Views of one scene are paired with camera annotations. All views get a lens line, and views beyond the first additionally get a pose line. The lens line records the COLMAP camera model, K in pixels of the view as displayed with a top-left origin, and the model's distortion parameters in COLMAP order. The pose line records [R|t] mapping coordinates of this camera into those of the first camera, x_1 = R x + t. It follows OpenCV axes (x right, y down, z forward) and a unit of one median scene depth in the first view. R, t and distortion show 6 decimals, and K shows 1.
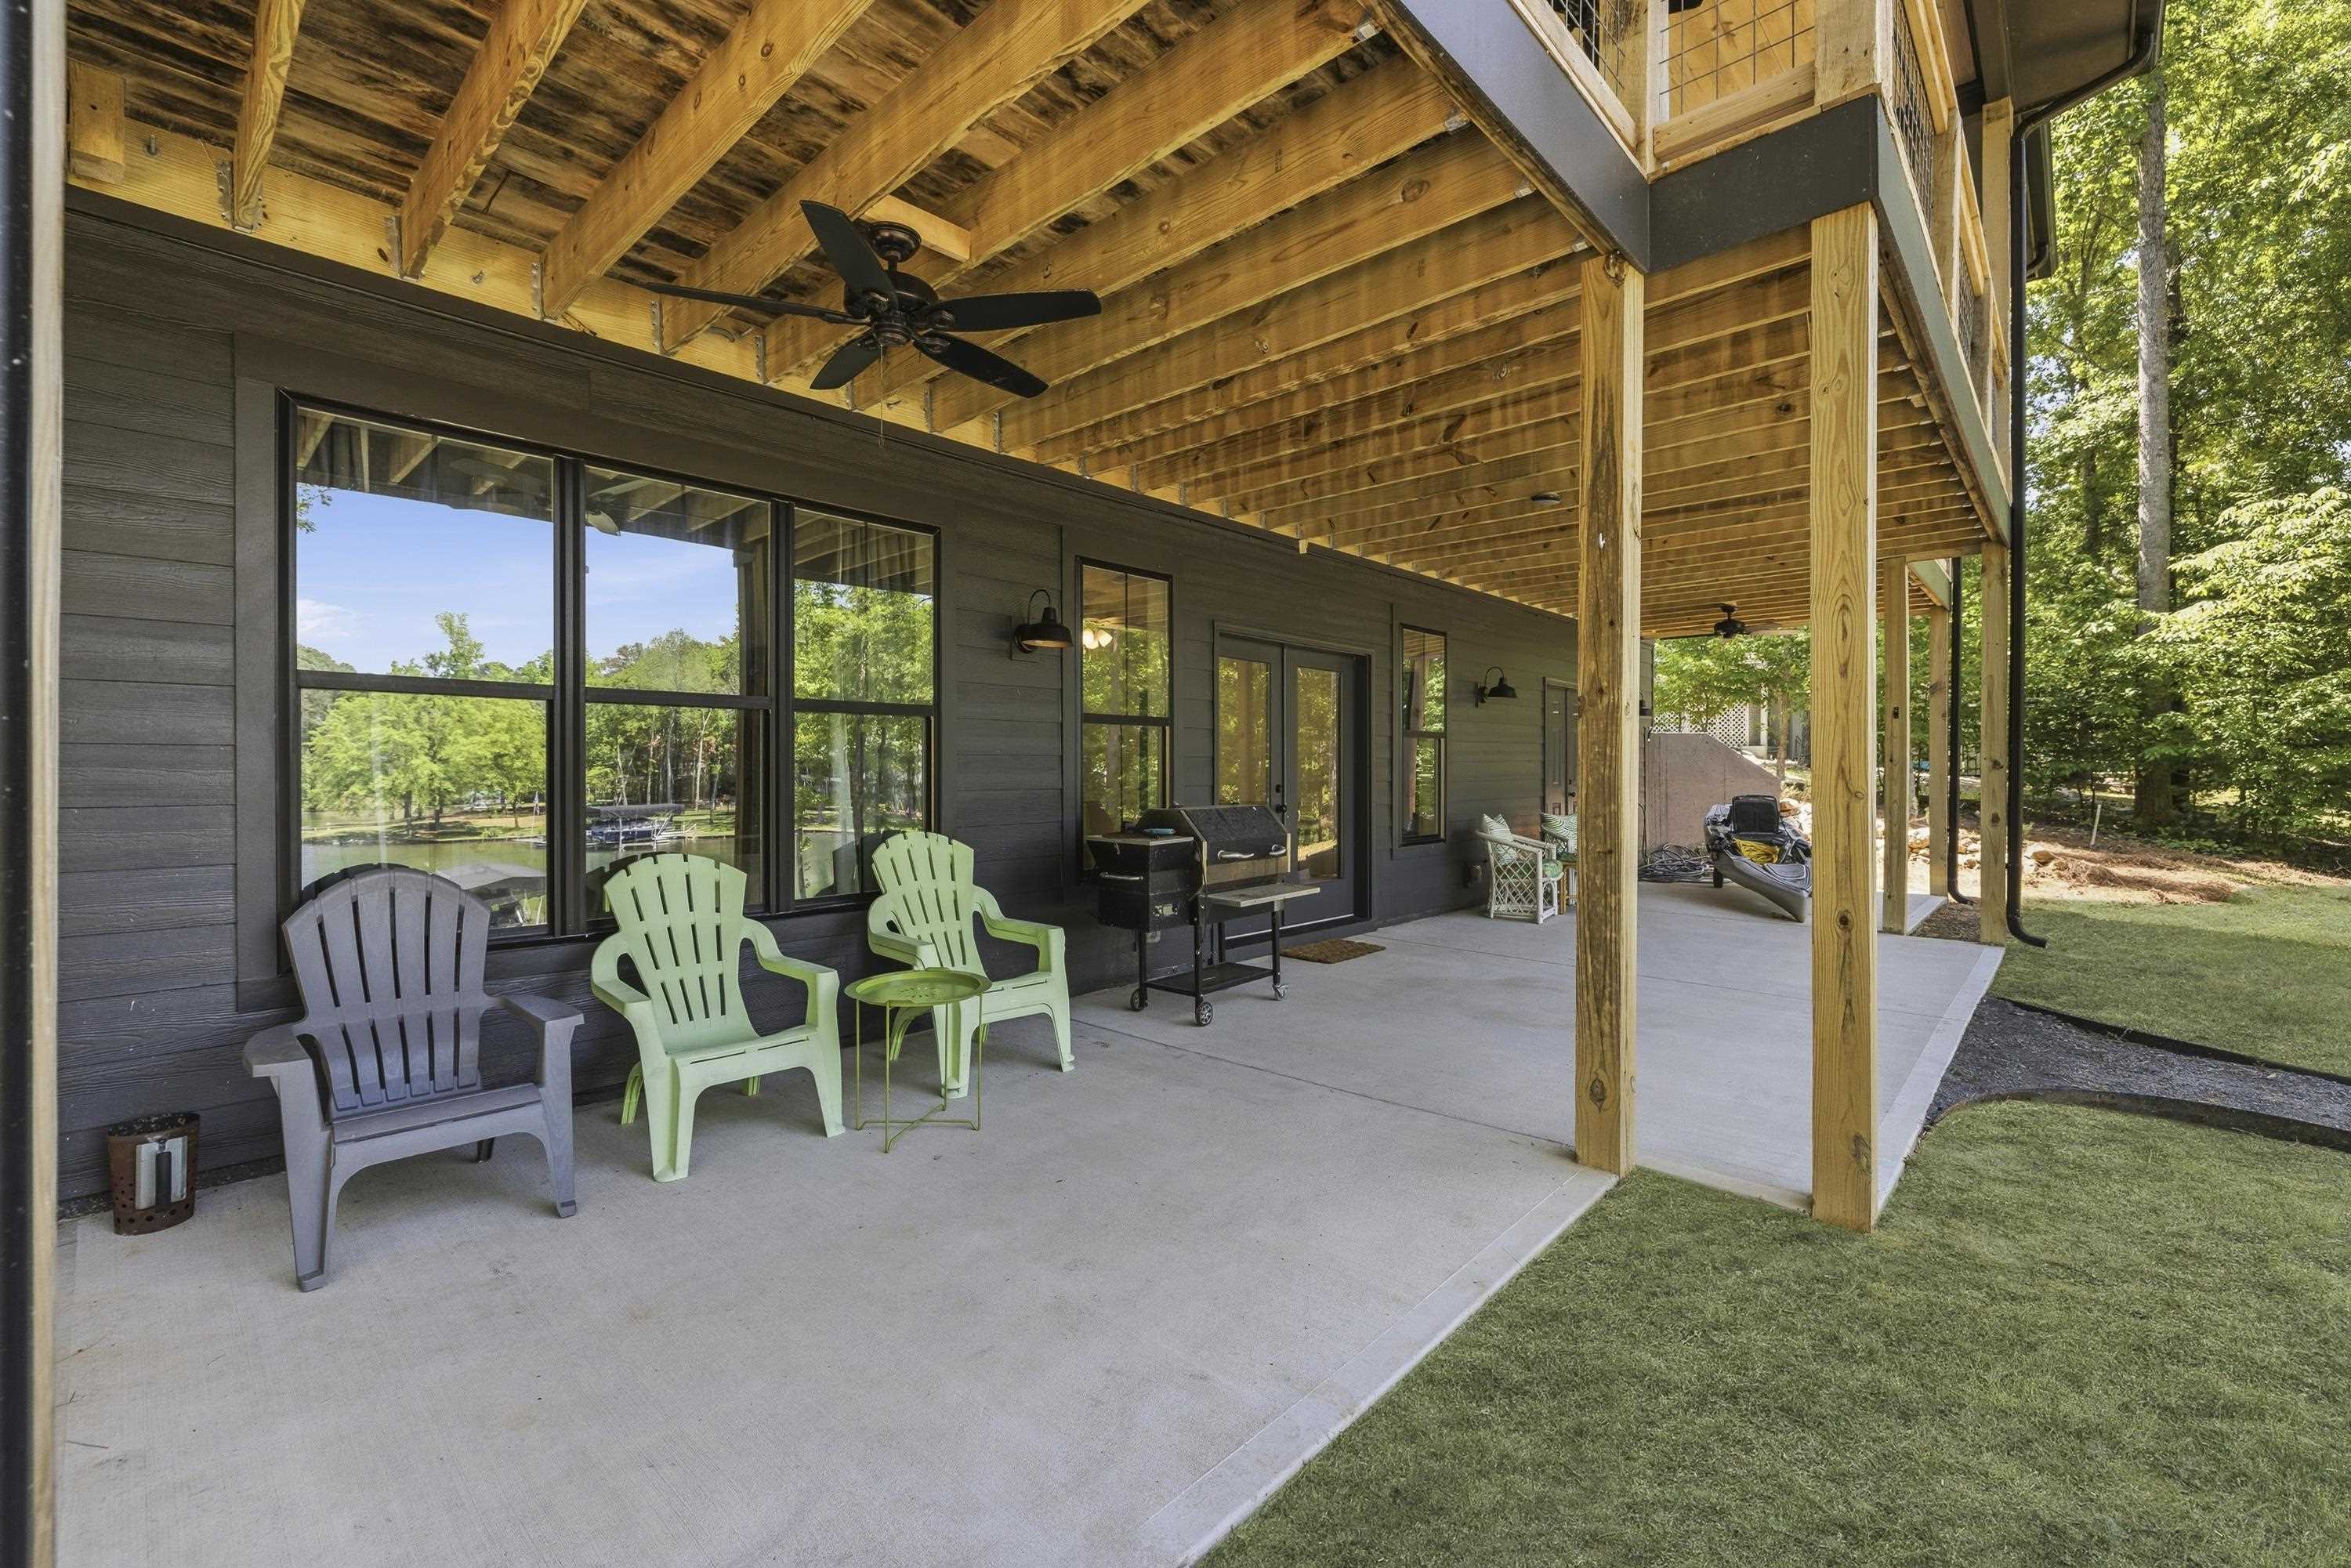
lens RADIAL K [[1002.6, 0, 1162.8], [0, 1002.6, 775.8], [0, 0, 1]] dist [0.000720, -0.000134]
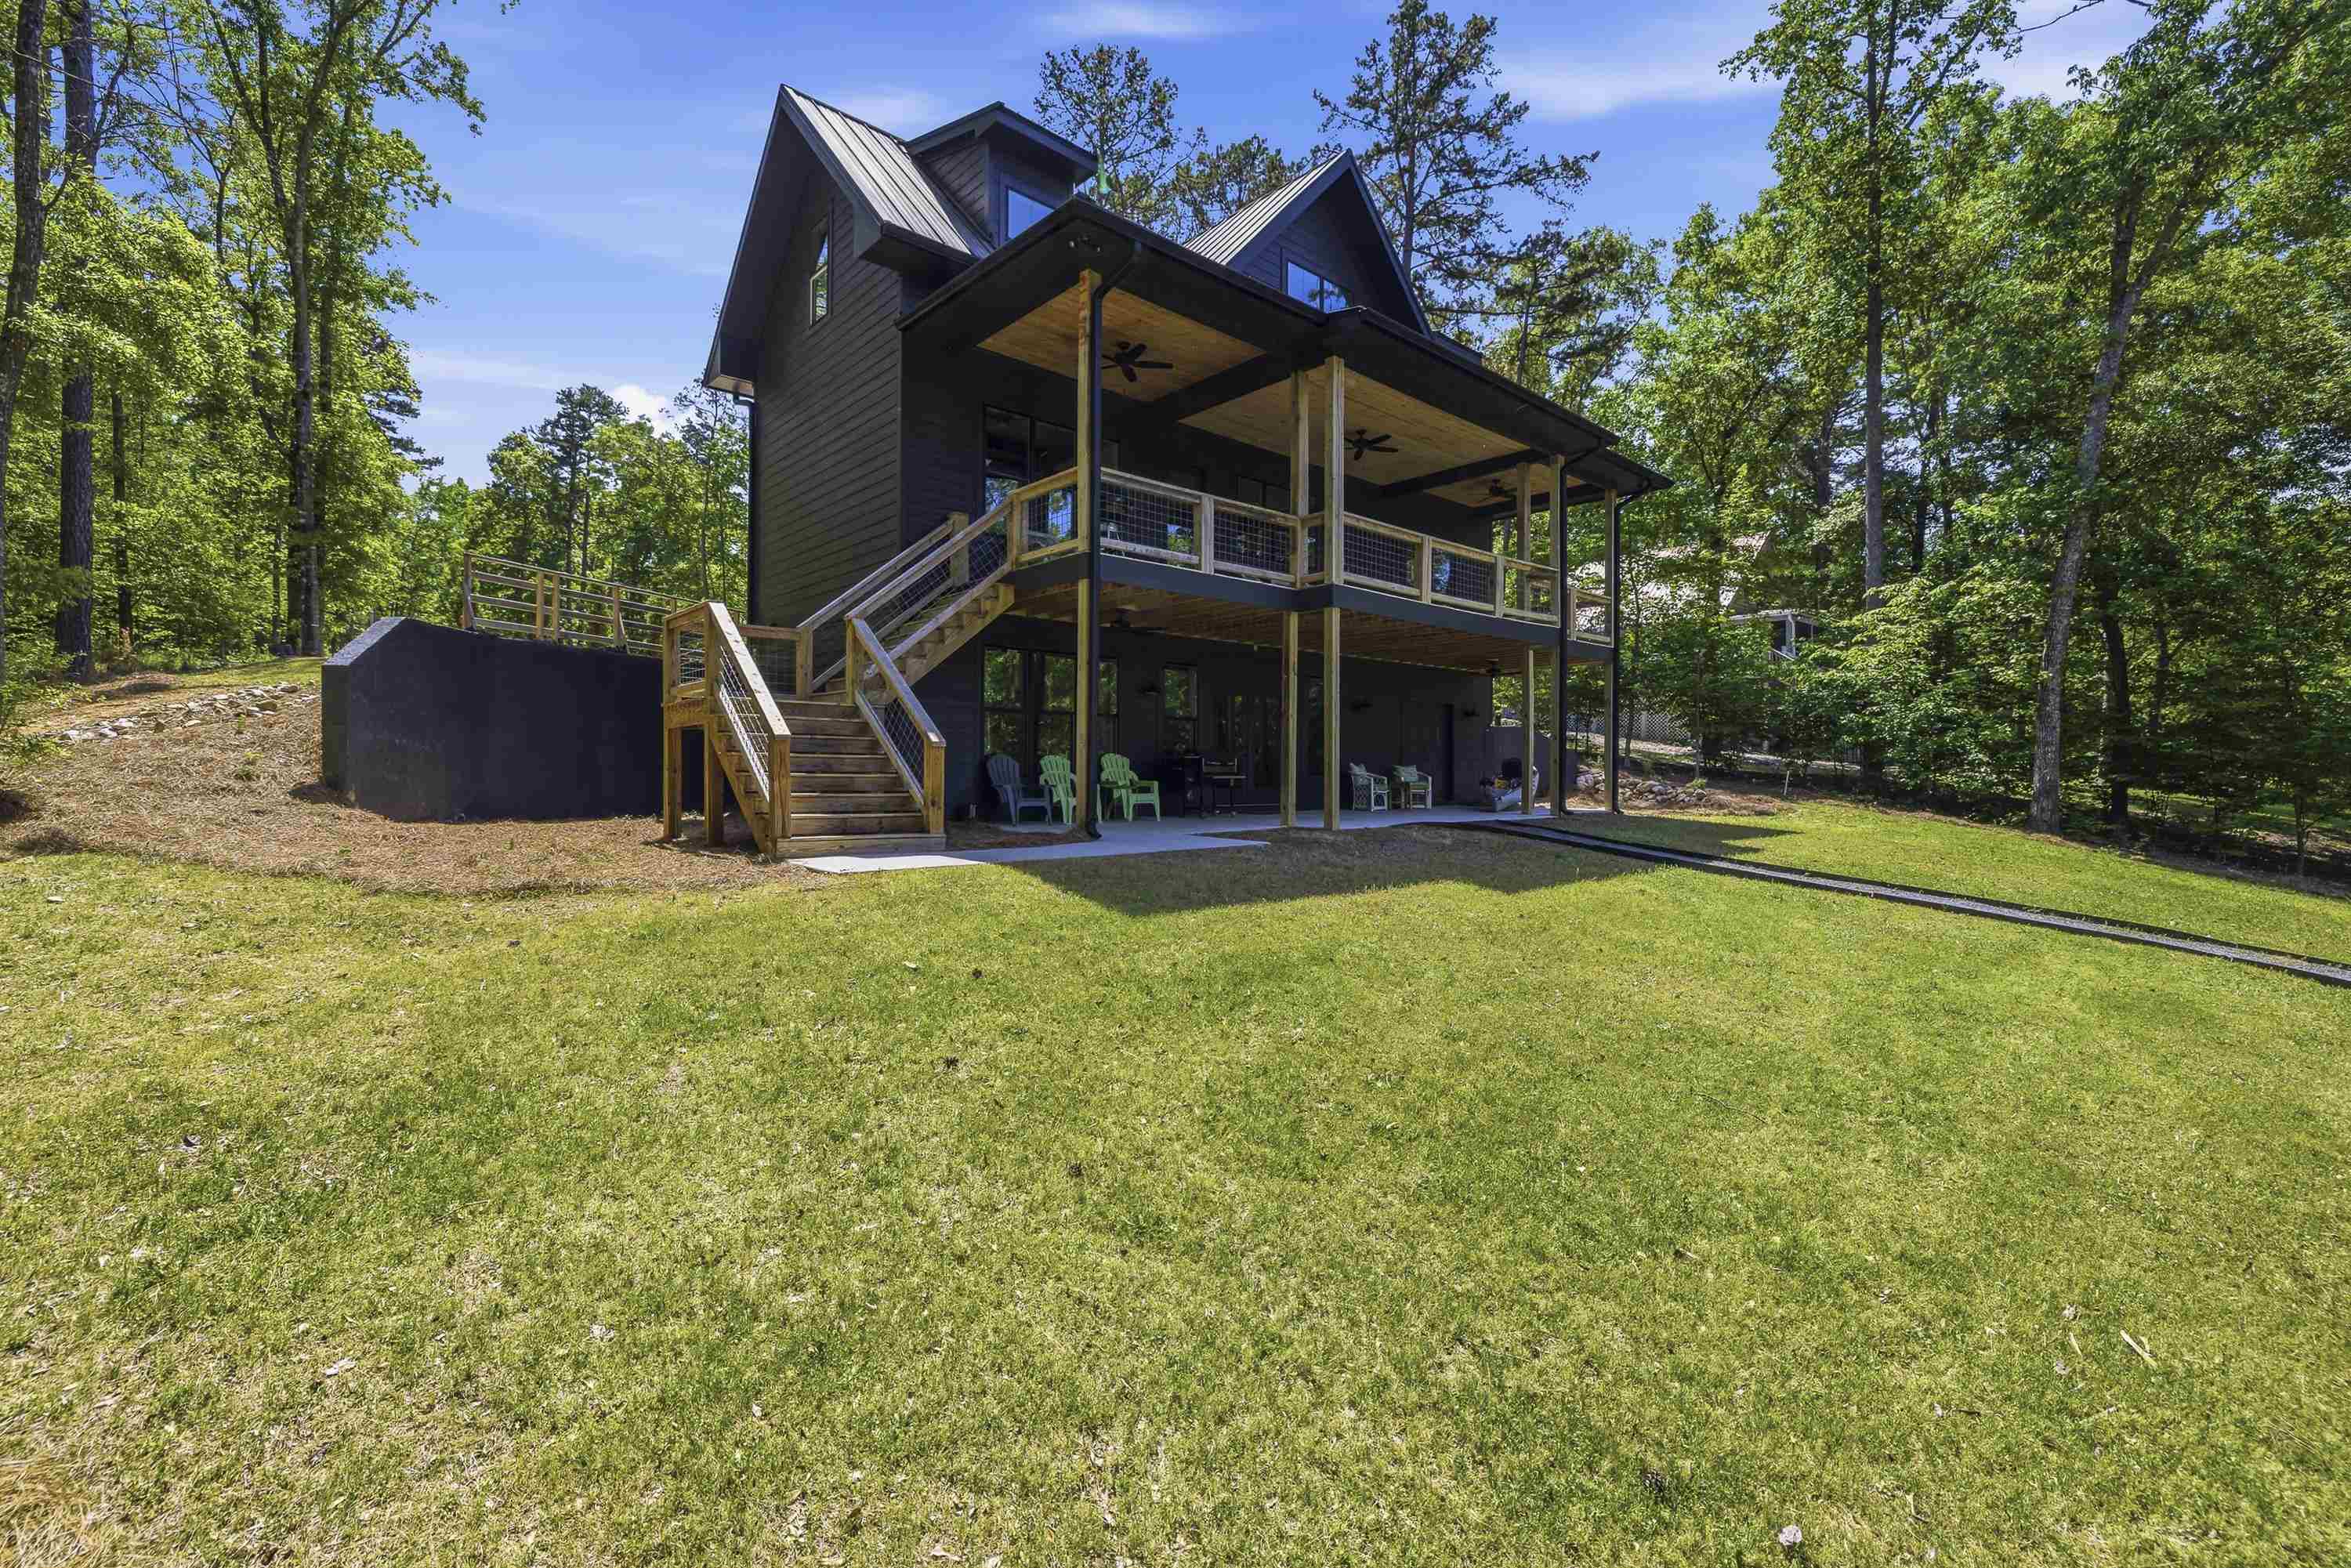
lens RADIAL K [[1002.6, 0, 1162.8], [0, 1002.6, 775.8], [0, 0, 1]] dist [0.000720, -0.000134]
pose [[0.996613, 0.007666, -0.081875, 0.178369], [-0.007391, 0.999966, 0.003669, 0.118113], [0.081900, -0.003052, 0.996636, -2.194920]]
